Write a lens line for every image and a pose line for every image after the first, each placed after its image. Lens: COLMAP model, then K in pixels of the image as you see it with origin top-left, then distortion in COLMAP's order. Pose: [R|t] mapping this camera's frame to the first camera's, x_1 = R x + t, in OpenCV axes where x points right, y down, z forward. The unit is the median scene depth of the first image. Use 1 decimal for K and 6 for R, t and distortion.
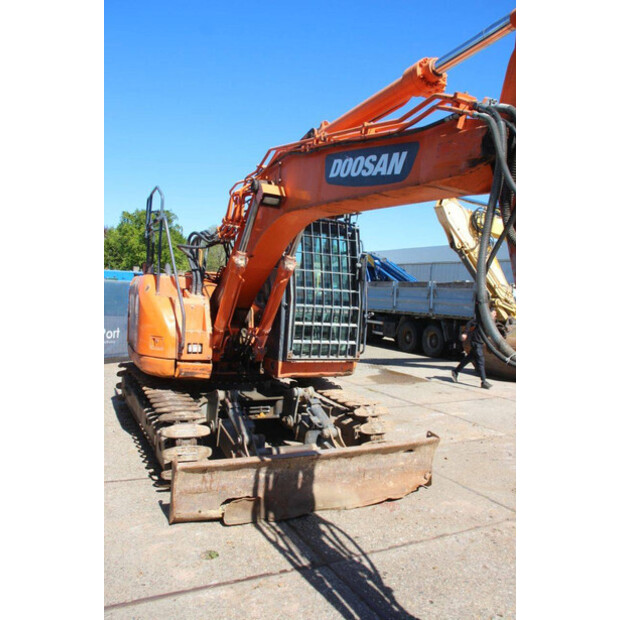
lens RADIAL K [[513.5, 0, 310.0], [0, 513.5, 310.0], [0, 0, 1]] dist [-0.163307, 0.156357]
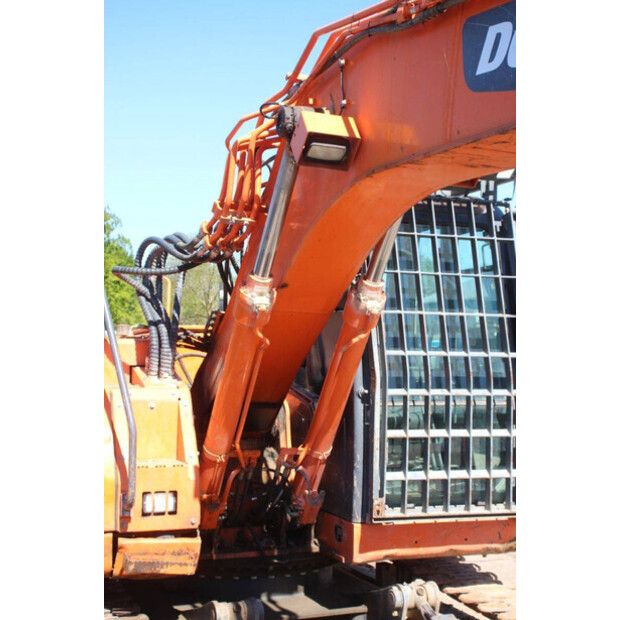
lens RADIAL K [[947.0, 0, 310.0], [0, 947.0, 310.0], [0, 0, 1]] dist [0.123176, 0.025149]
pose [[0.996537, -0.048957, -0.067217, -0.035043], [0.043404, 0.995709, -0.081730, -0.015847], [0.070930, 0.078529, 0.994385, 0.182183]]
